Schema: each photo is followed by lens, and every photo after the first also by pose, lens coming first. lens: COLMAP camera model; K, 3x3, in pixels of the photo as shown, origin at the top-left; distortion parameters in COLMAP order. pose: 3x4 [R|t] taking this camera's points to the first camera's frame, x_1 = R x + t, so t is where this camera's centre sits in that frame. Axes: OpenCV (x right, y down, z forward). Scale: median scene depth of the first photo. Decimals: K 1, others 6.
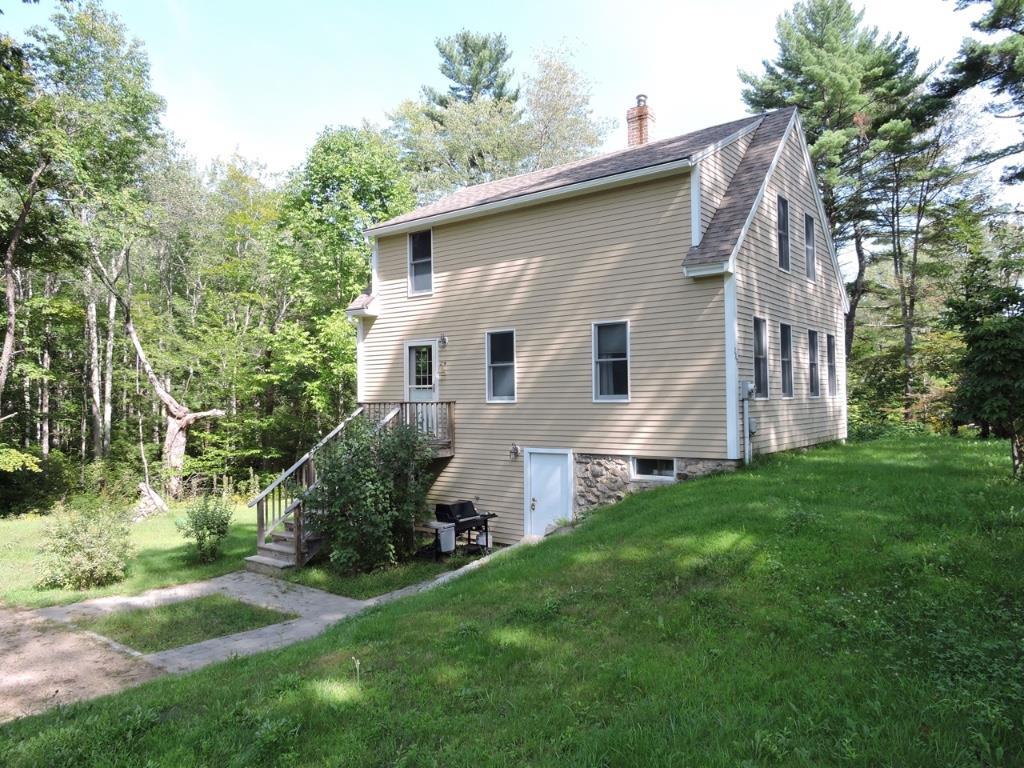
lens RADIAL K [[728.1, 0, 512.0], [0, 728.1, 384.0], [0, 0, 1]] dist [-0.003384, -0.002644]
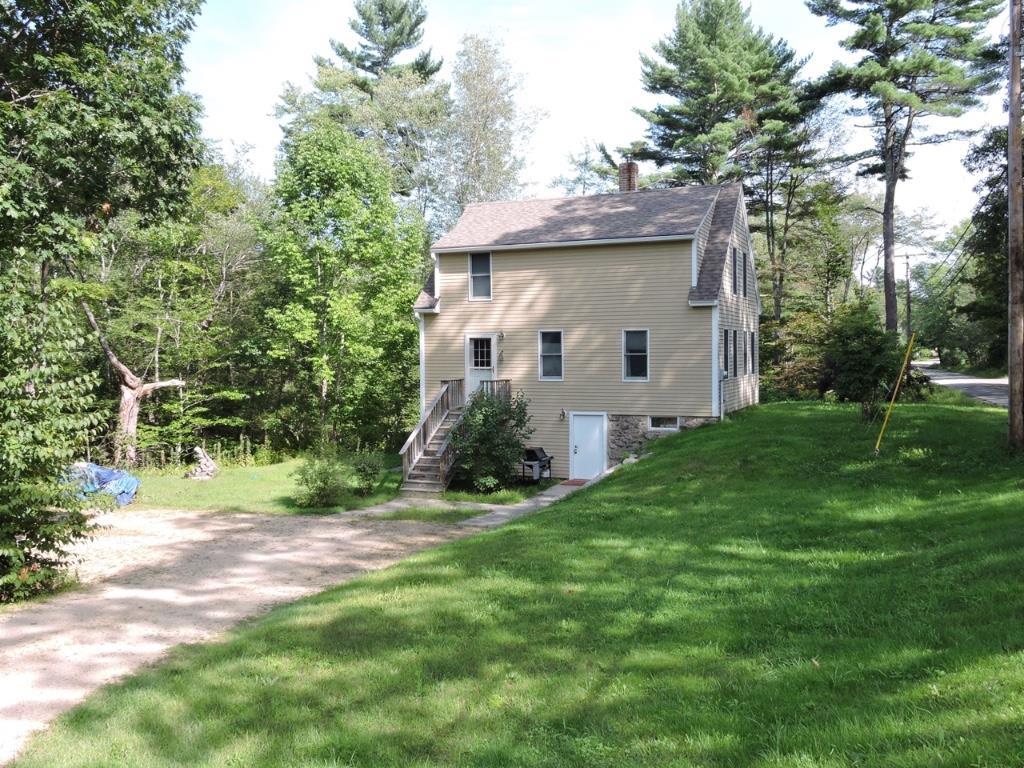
lens RADIAL K [[947.4, 0, 512.0], [0, 947.4, 384.0], [0, 0, 1]] dist [-0.001604, -0.001719]
pose [[0.968228, -0.007124, 0.249968, -0.550080], [-0.006866, 0.998460, 0.055051, -0.069367], [-0.249976, -0.055018, 0.966688, -0.783696]]
